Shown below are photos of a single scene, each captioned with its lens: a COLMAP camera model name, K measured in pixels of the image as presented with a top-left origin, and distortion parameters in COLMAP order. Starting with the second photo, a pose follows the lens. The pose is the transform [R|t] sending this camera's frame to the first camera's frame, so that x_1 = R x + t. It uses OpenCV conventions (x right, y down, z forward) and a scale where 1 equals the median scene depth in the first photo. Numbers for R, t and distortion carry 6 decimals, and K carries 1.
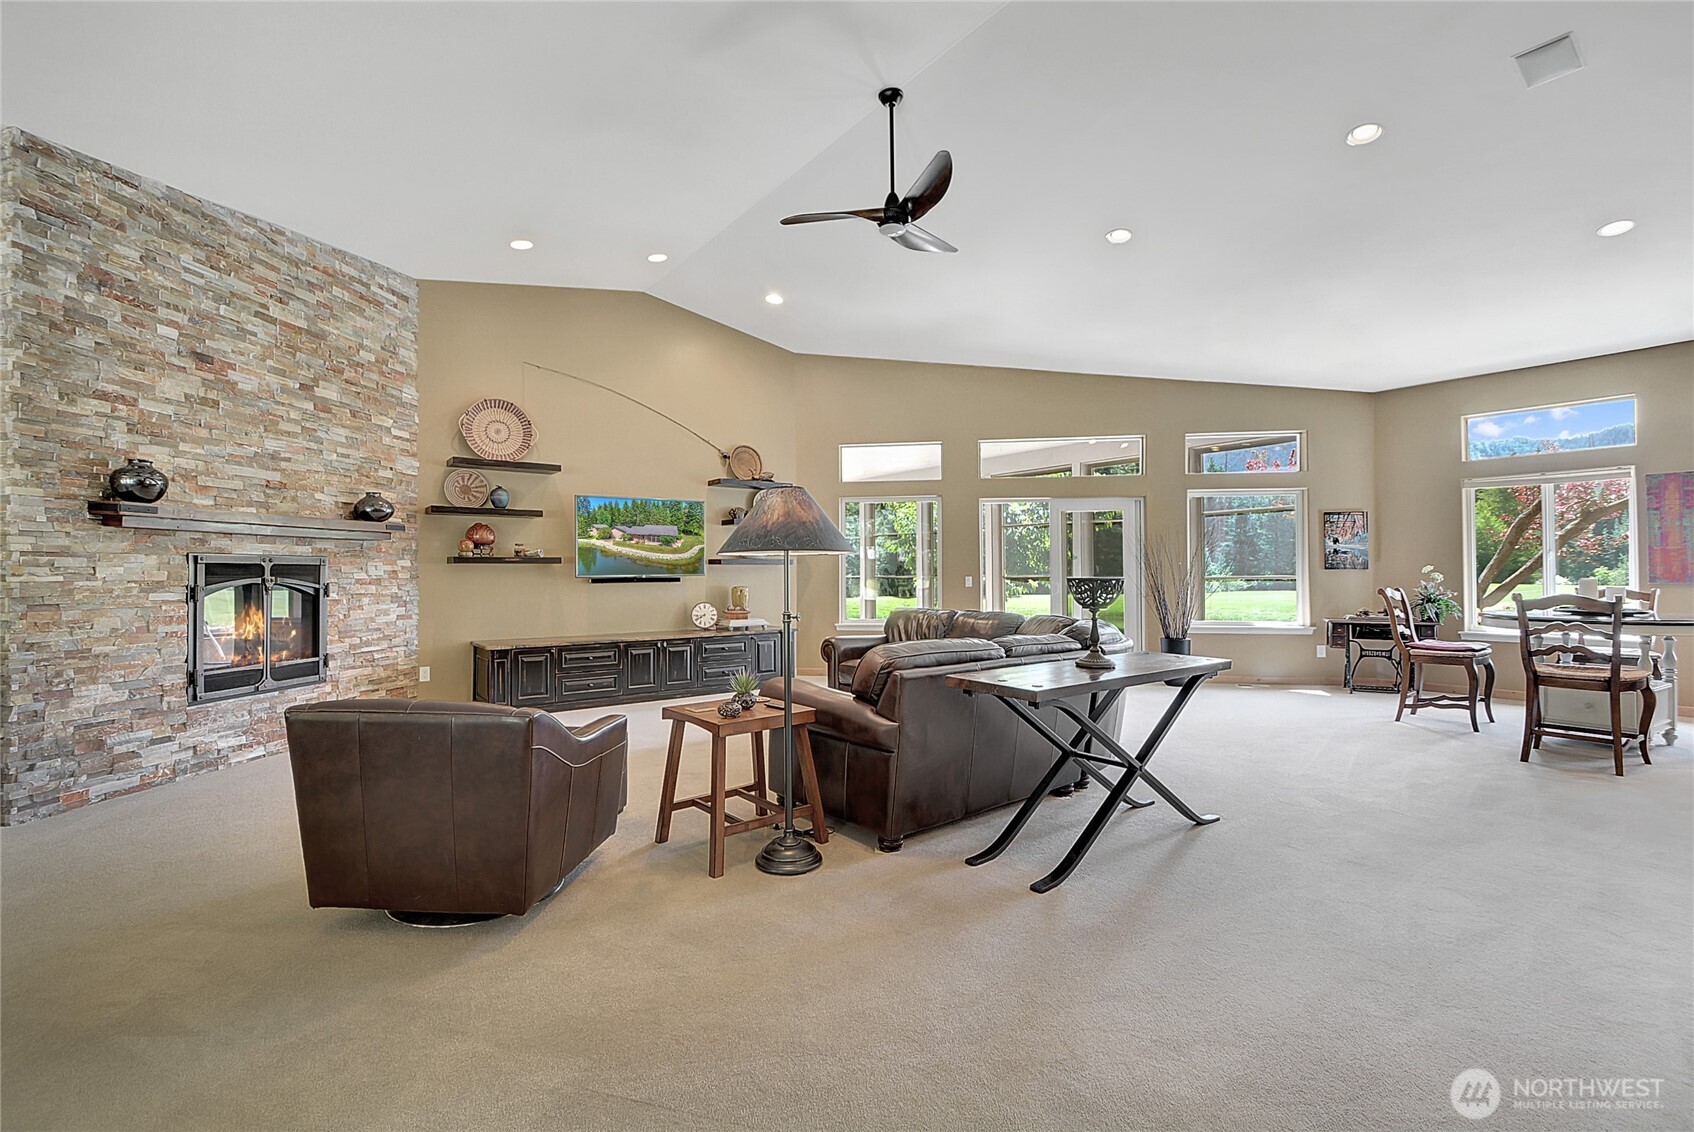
lens RADIAL K [[782.9, 0, 808.6], [0, 782.9, 542.9], [0, 0, 1]] dist [0.019995, -0.023236]
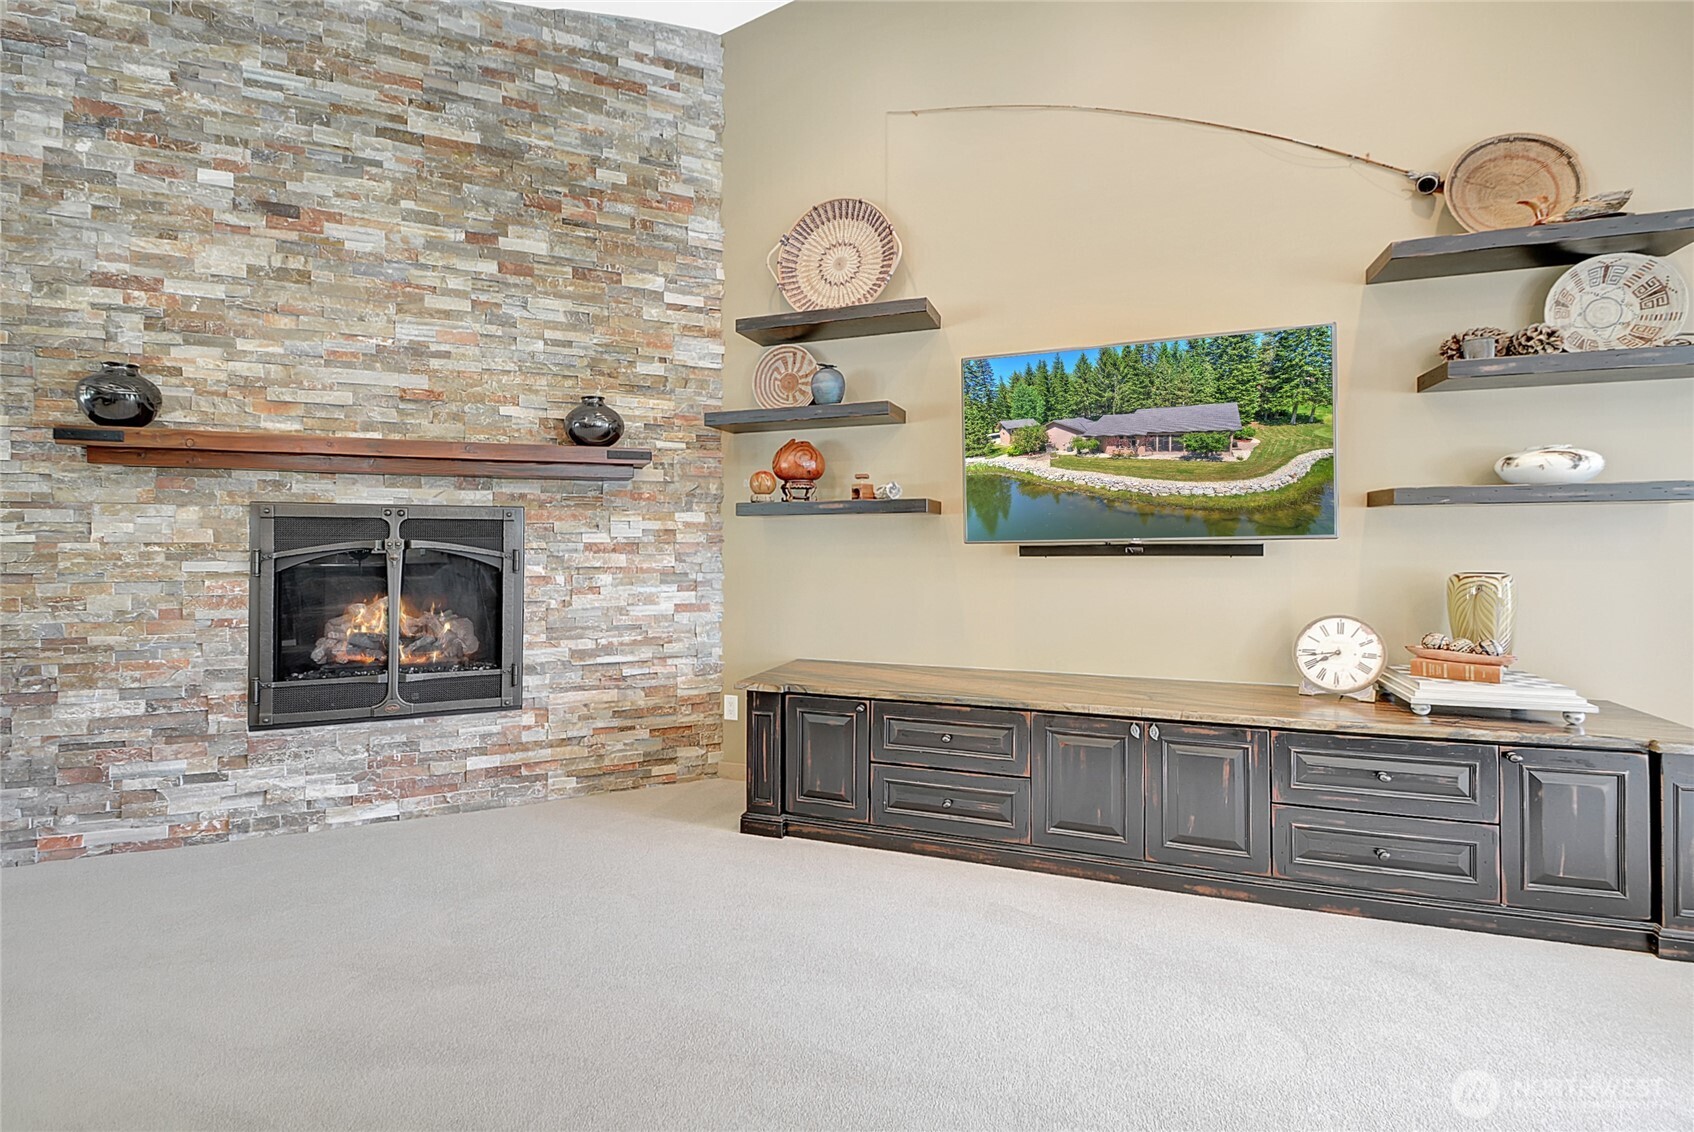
lens RADIAL K [[782.9, 0, 808.6], [0, 782.9, 542.9], [0, 0, 1]] dist [0.019995, -0.023236]
pose [[0.566129, 0.001555, -0.824315, 0.028576], [0.030370, 0.999280, 0.022744, 0.040709], [0.823757, -0.037910, 0.565674, 0.881659]]
